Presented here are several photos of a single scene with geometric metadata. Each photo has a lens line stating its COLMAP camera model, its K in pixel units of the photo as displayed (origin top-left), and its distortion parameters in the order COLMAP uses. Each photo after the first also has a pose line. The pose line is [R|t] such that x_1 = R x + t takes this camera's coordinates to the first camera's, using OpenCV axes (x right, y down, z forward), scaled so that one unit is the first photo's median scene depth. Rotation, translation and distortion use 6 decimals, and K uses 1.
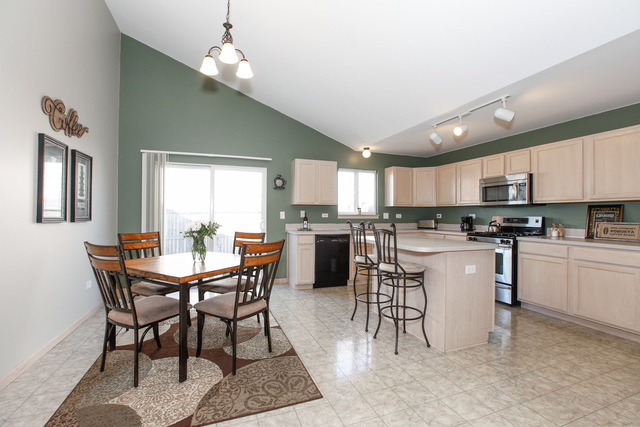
lens RADIAL K [[290.0, 0, 320.0], [0, 290.0, 213.5], [0, 0, 1]] dist [-0.053811, 0.016195]
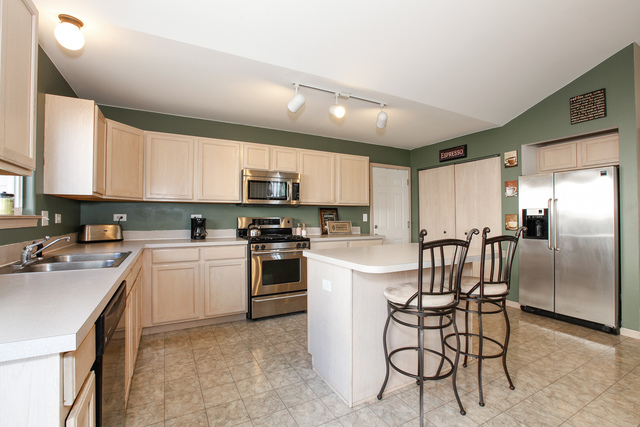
lens RADIAL K [[290.0, 0, 320.0], [0, 290.0, 213.5], [0, 0, 1]] dist [-0.053811, 0.016195]
pose [[-0.137494, 0.004196, 0.990494, -0.317264], [-0.006936, 0.999962, -0.005199, 0.002463], [-0.990478, -0.007585, -0.137460, 1.180487]]
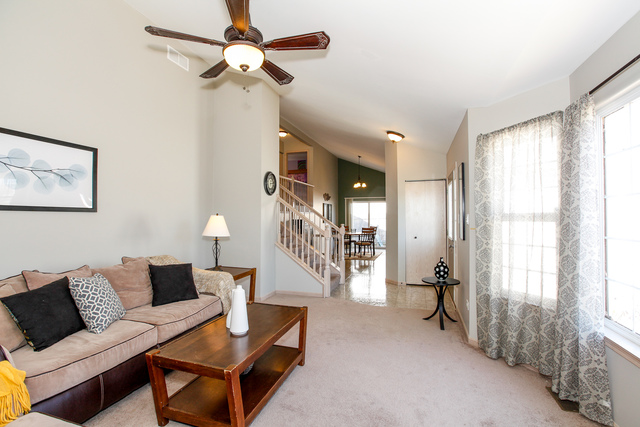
lens RADIAL K [[290.0, 0, 320.0], [0, 290.0, 213.5], [0, 0, 1]] dist [-0.053811, 0.016195]
pose [[0.778692, -0.012938, -0.627273, 1.252624], [0.008034, 0.999911, -0.010650, -0.048733], [0.627355, 0.003253, 0.778727, -1.786635]]
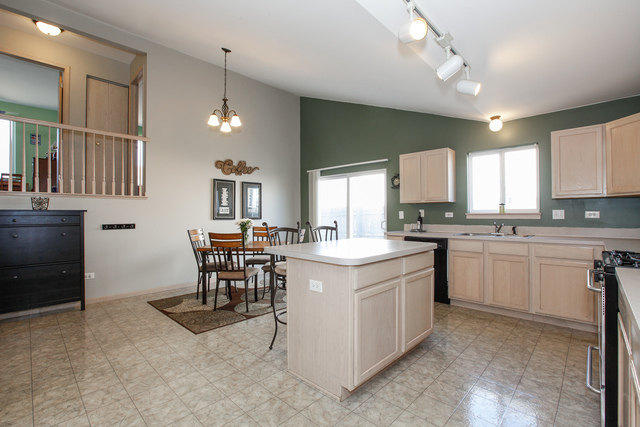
lens RADIAL K [[290.0, 0, 320.0], [0, 290.0, 213.5], [0, 0, 1]] dist [-0.053811, 0.016195]
pose [[0.436735, -0.011858, -0.899512, 0.920828], [0.012002, 0.999901, -0.007354, 0.007341], [0.899510, -0.007584, 0.436834, 0.507535]]
